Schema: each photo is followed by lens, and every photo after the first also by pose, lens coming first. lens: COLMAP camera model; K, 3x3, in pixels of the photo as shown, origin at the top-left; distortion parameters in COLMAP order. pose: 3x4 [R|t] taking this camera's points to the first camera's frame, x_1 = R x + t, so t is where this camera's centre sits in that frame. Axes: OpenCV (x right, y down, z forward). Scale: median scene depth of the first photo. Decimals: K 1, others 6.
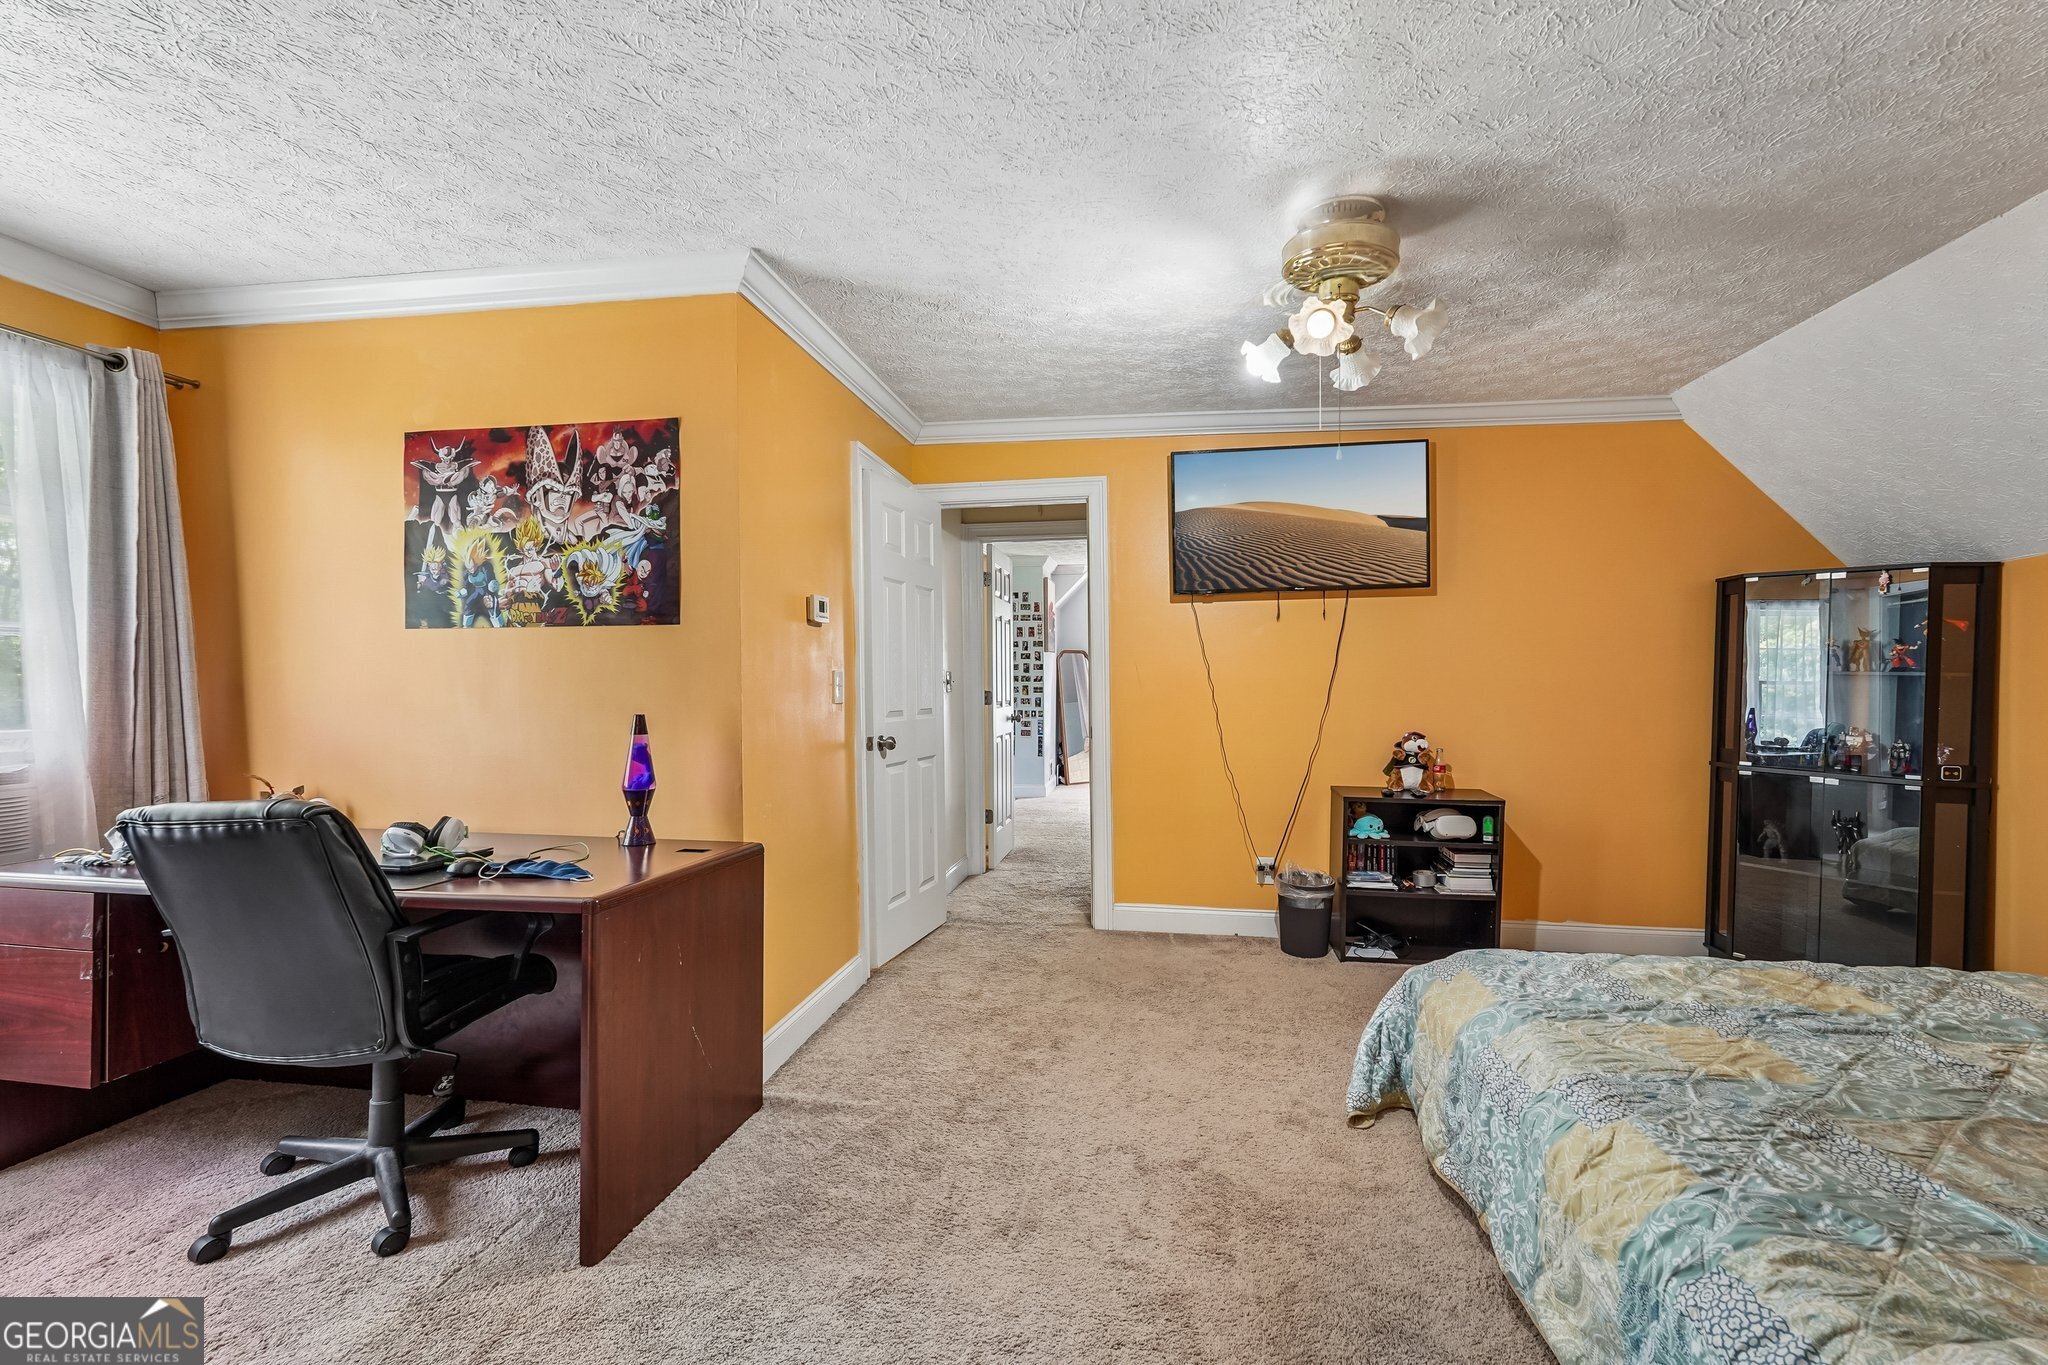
lens RADIAL K [[907.6, 0, 1029.0], [0, 907.6, 689.5], [0, 0, 1]] dist [-0.002886, -0.000068]
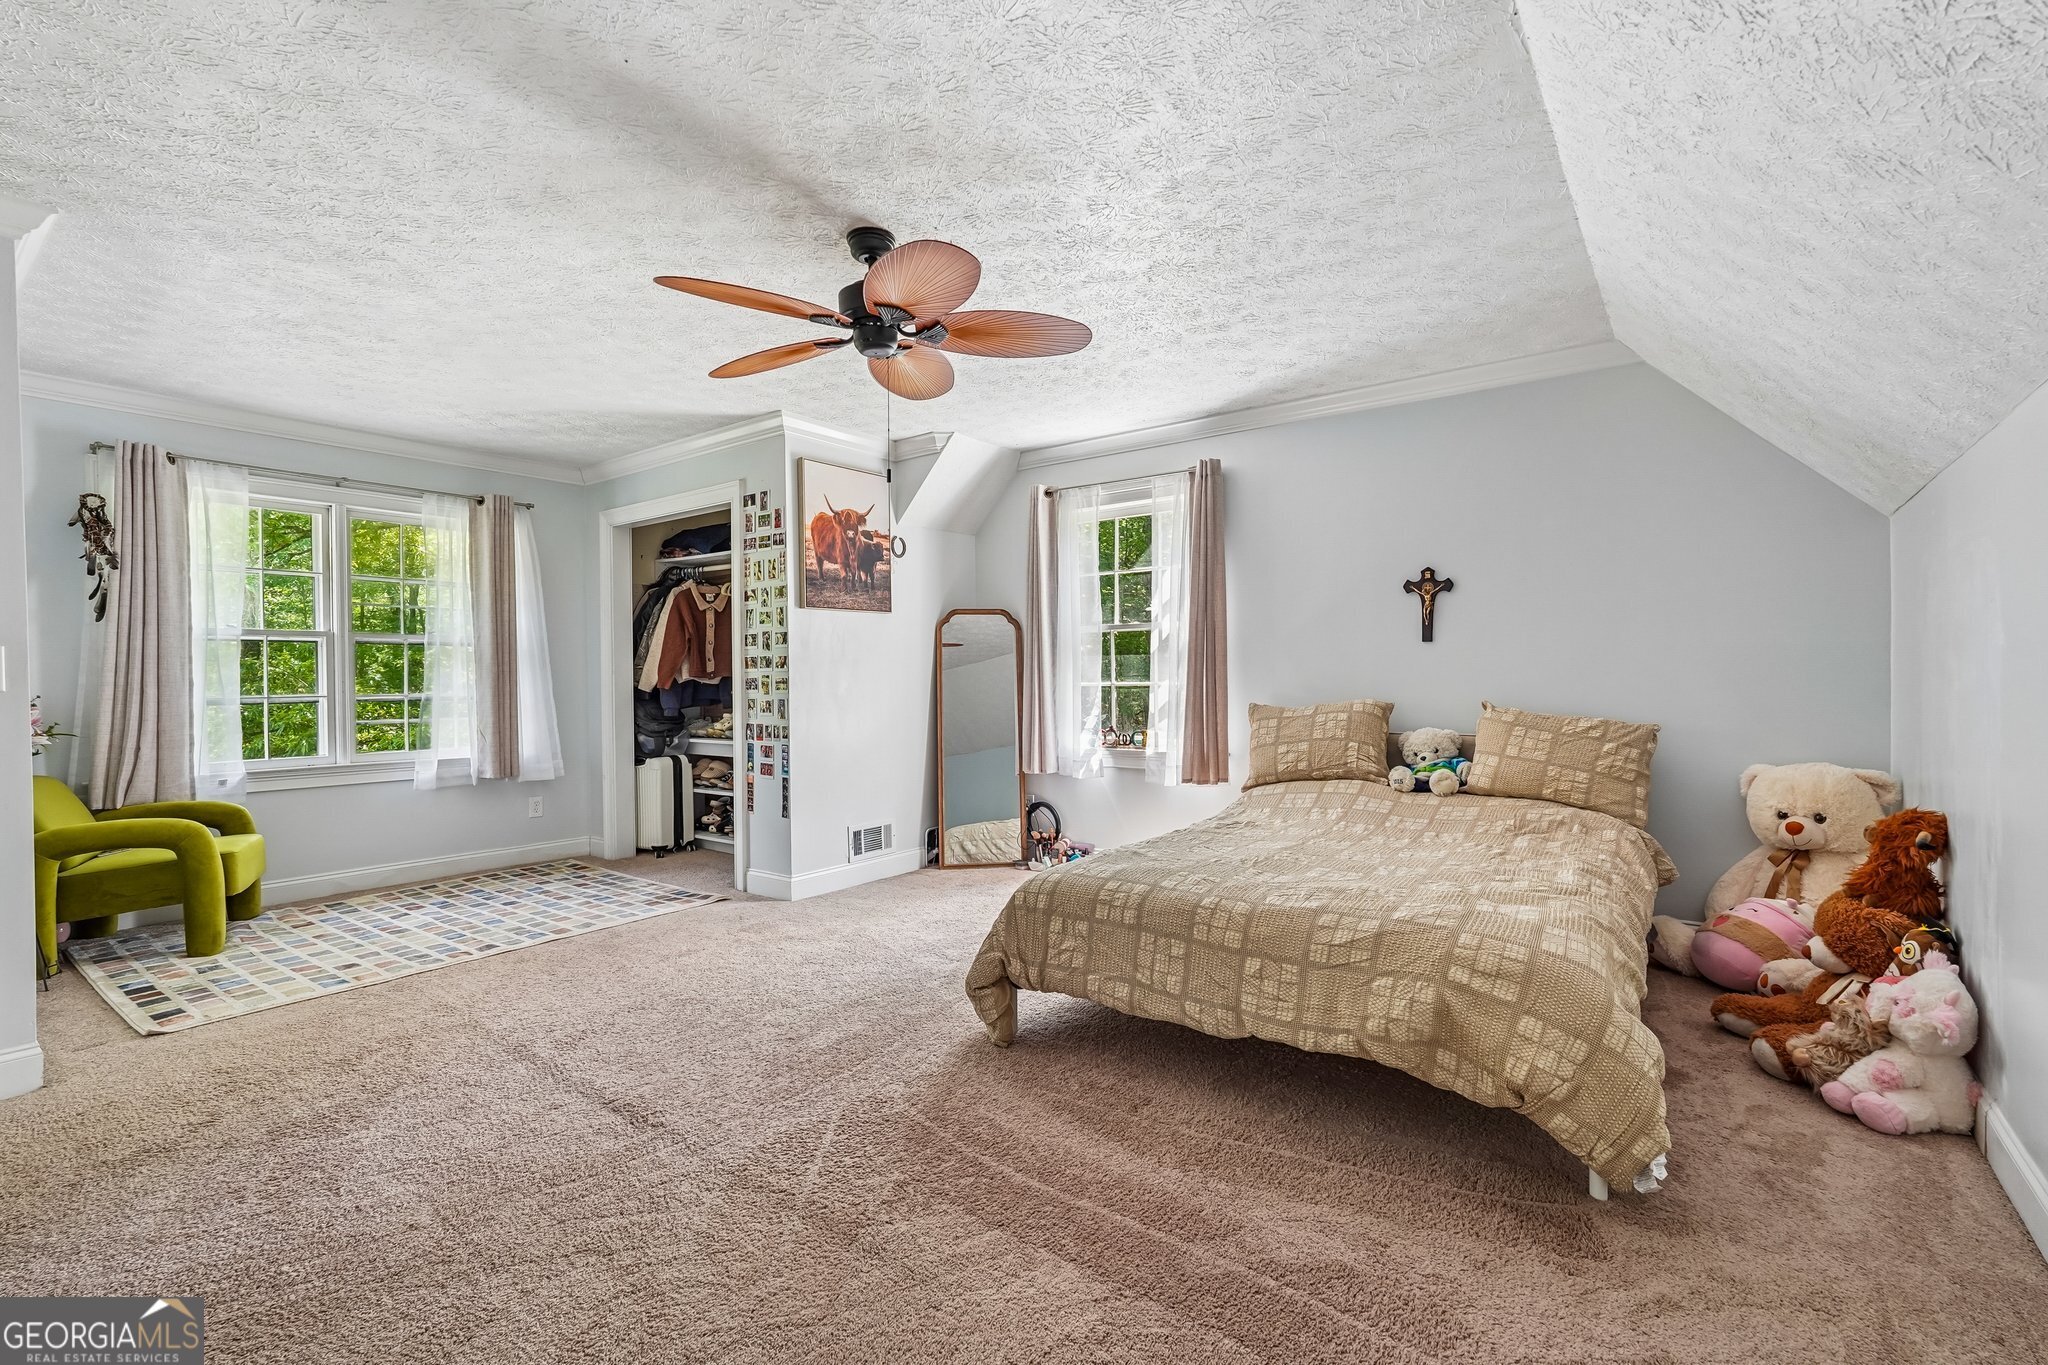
lens RADIAL K [[907.6, 0, 1040.9], [0, 907.6, 687.4], [0, 0, 1]] dist [-0.002886, -0.000068]
pose [[0.888979, 0.003164, -0.457937, 0.364791], [-0.001791, 0.999993, 0.003433, 0.000172], [0.457945, -0.002231, 0.888978, 0.620693]]
